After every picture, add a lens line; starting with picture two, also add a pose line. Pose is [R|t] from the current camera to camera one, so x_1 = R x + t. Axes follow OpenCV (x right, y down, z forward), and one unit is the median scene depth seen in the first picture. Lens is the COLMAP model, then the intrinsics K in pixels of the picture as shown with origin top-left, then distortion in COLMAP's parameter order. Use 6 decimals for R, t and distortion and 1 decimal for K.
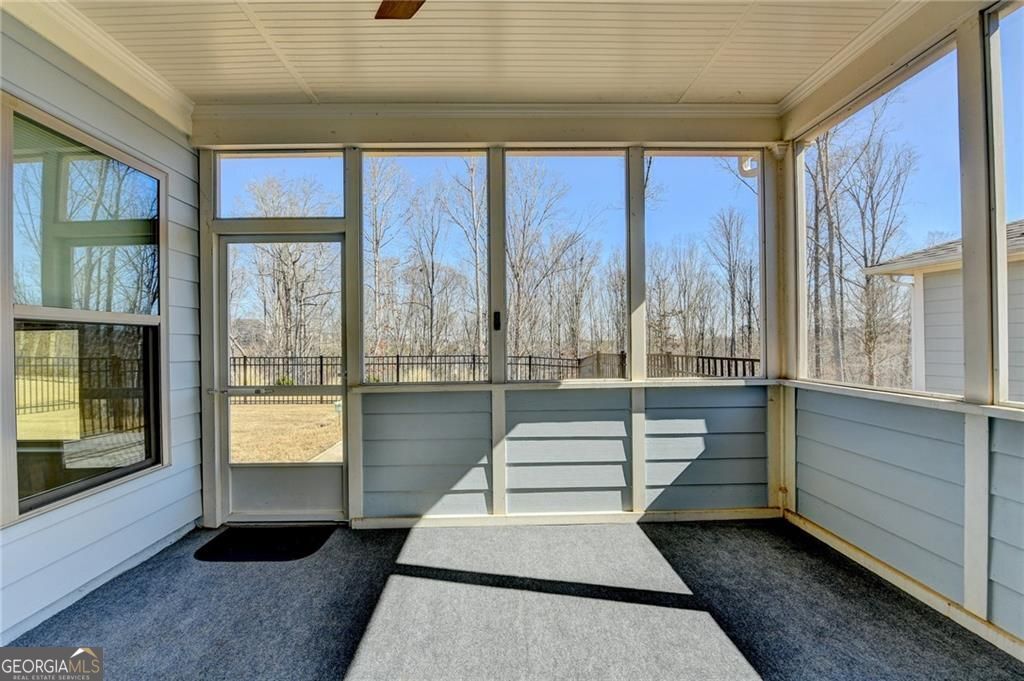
lens RADIAL K [[413.8, 0, 511.6], [0, 413.8, 341.7], [0, 0, 1]] dist [-0.015746, -0.002727]
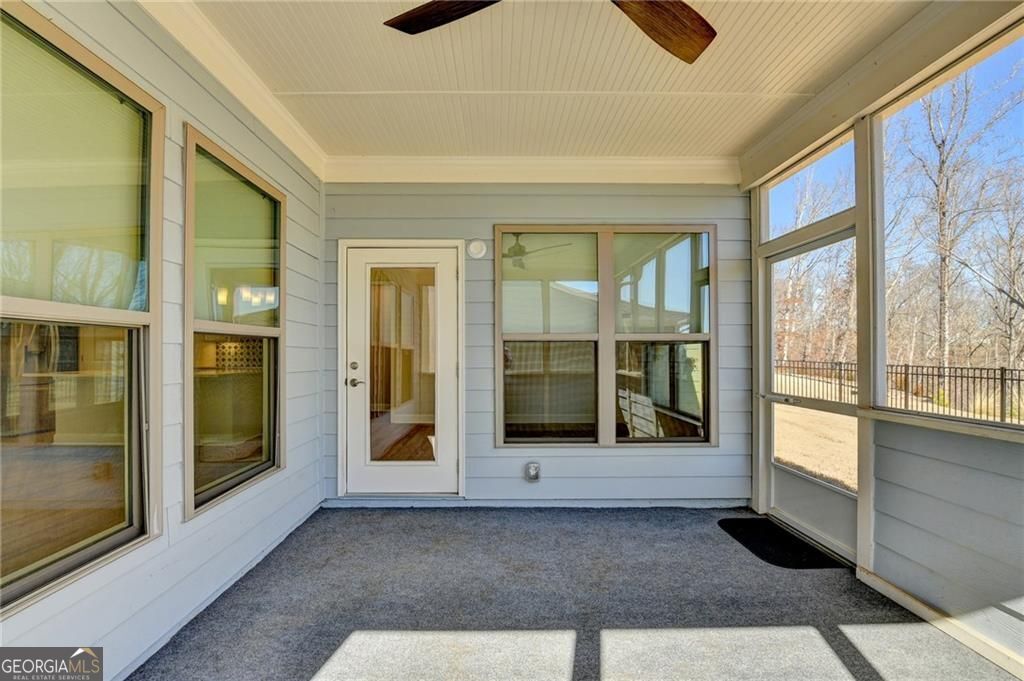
lens RADIAL K [[413.8, 0, 492.2], [0, 413.8, 352.9], [0, 0, 1]] dist [-0.015746, -0.002727]
pose [[-0.039311, 0.011338, -0.999163, 0.458242], [0.003701, 0.999930, 0.011201, -0.013917], [0.999220, -0.003257, -0.039350, 0.292206]]
